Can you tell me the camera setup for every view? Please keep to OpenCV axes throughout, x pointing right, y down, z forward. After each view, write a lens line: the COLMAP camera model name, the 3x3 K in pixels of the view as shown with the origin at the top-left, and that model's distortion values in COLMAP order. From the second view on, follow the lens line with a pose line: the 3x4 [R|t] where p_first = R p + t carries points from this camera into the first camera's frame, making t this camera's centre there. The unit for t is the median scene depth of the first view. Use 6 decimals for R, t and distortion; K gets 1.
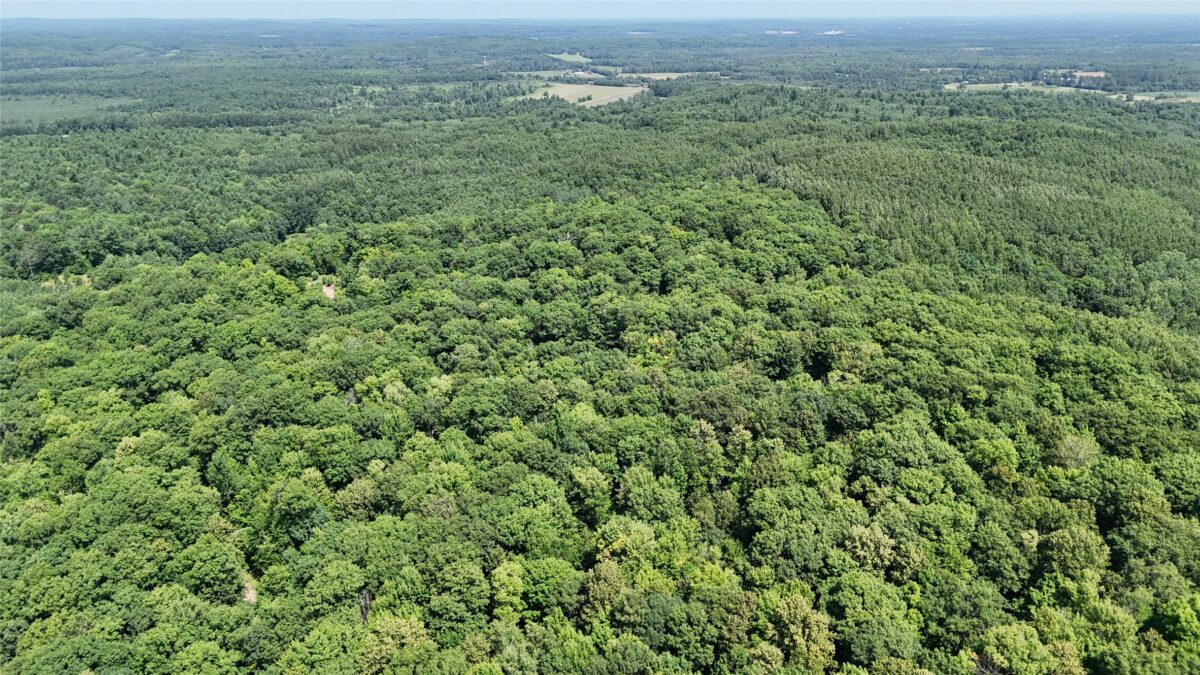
lens RADIAL K [[883.3, 0, 608.3], [0, 883.3, 344.7], [0, 0, 1]] dist [0.074643, -0.072844]
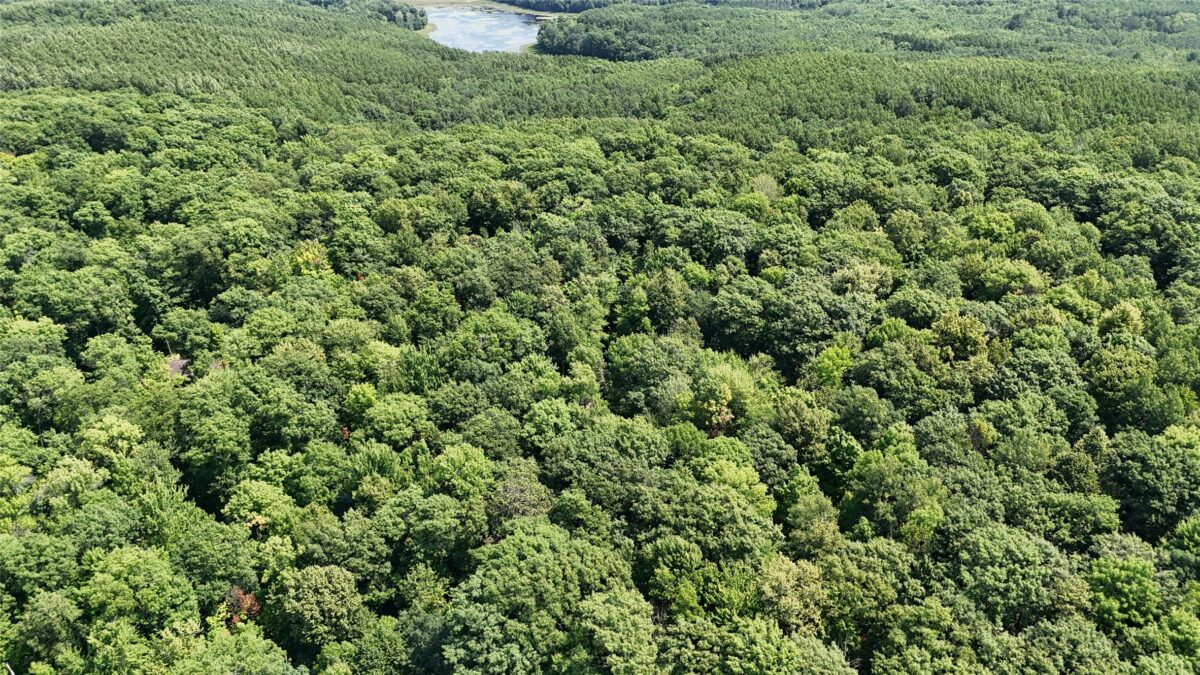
lens RADIAL K [[883.3, 0, 605.5], [0, 883.3, 339.3], [0, 0, 1]] dist [0.074643, -0.072844]
pose [[0.473409, -0.397066, 0.786271, -0.326563], [0.314664, 0.909970, 0.270076, -0.046869], [-0.822721, 0.119555, 0.555730, 0.269449]]
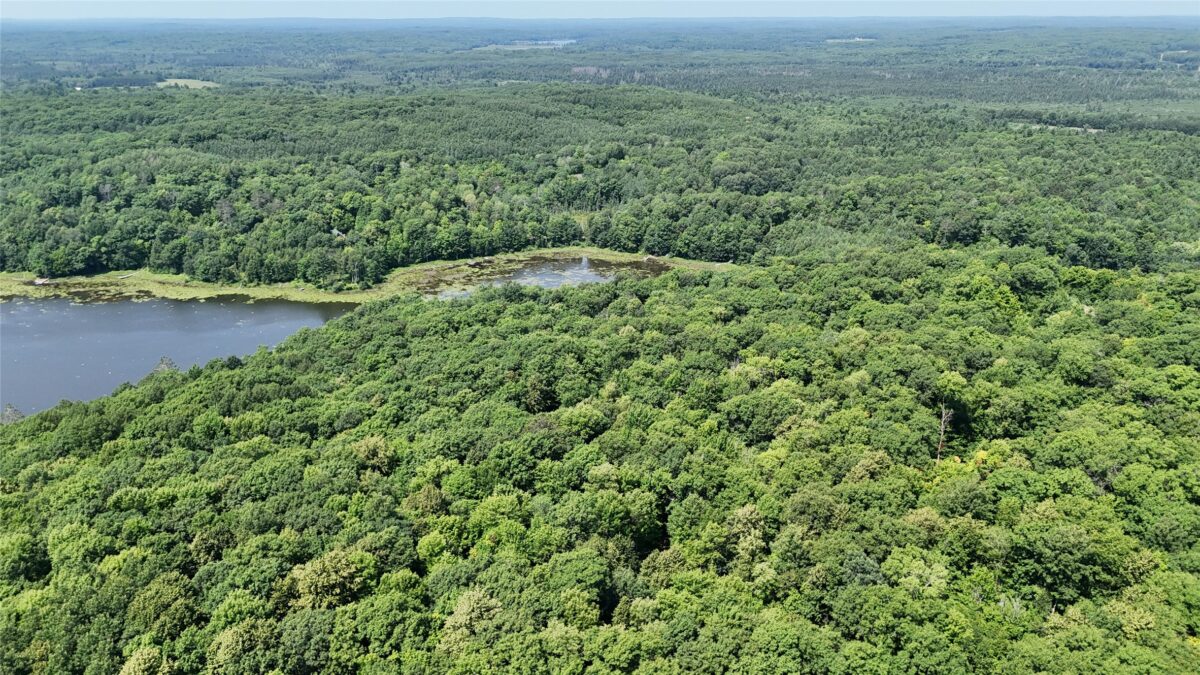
lens RADIAL K [[883.3, 0, 604.7], [0, 883.3, 375.9], [0, 0, 1]] dist [0.074643, -0.072844]
pose [[0.266587, 0.365559, -0.891795, 0.431387], [-0.335115, 0.902705, 0.269854, -0.112871], [0.903675, 0.226915, 0.363153, 0.315013]]
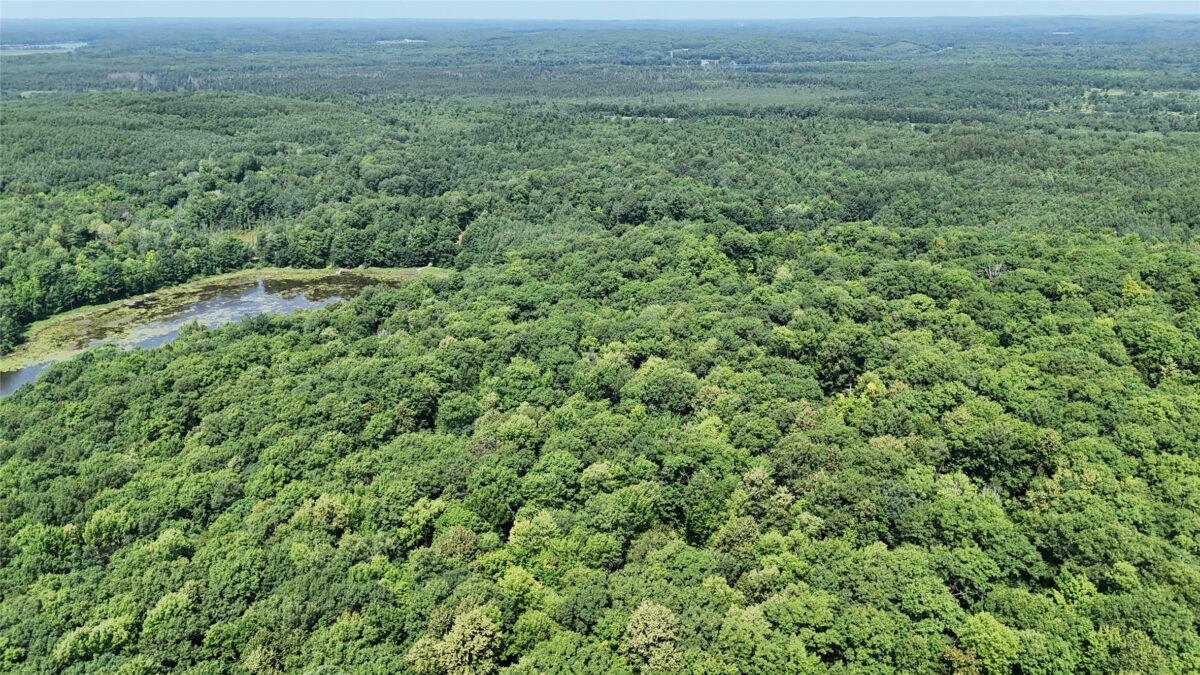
lens RADIAL K [[883.3, 0, 610.7], [0, 883.3, 363.0], [0, 0, 1]] dist [0.074643, -0.072844]
pose [[0.689368, 0.265191, -0.674126, 0.327638], [-0.251315, 0.960339, 0.120785, -0.048606], [0.679420, 0.086153, 0.728674, 0.137365]]
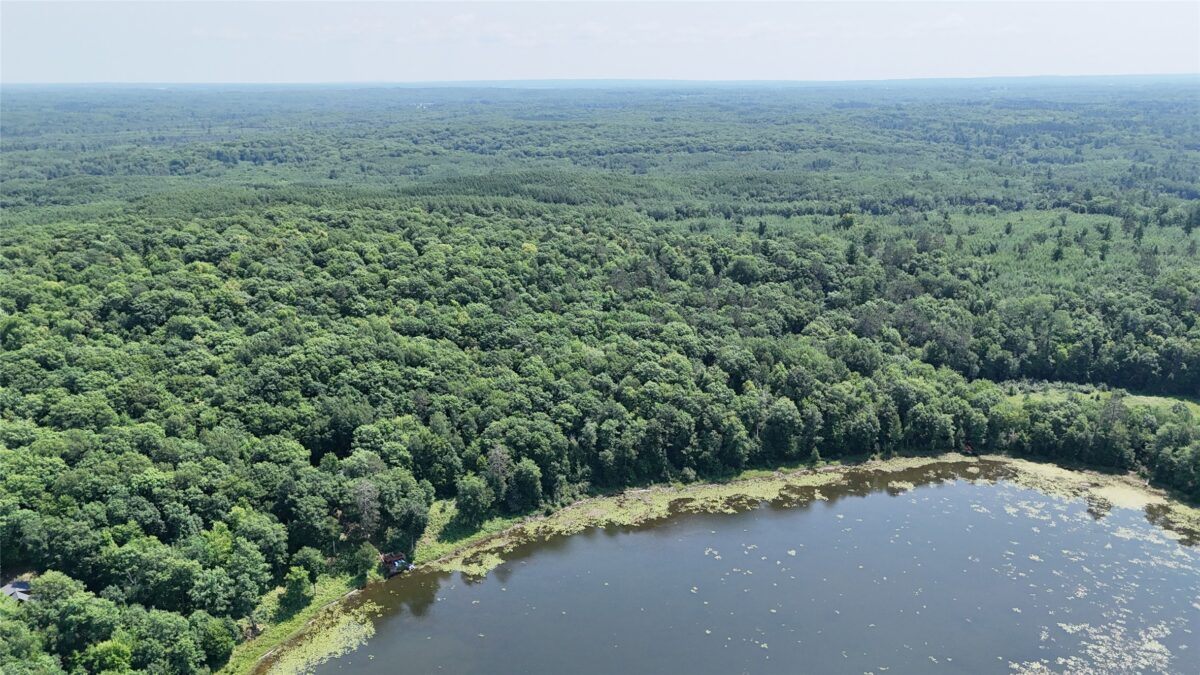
lens RADIAL K [[883.3, 0, 597.5], [0, 883.3, 340.8], [0, 0, 1]] dist [0.074643, -0.072844]
pose [[-0.151280, -0.279832, 0.948055, -1.288654], [0.350491, 0.881595, 0.316143, -0.008011], [-0.924268, 0.380111, -0.035289, 0.020667]]
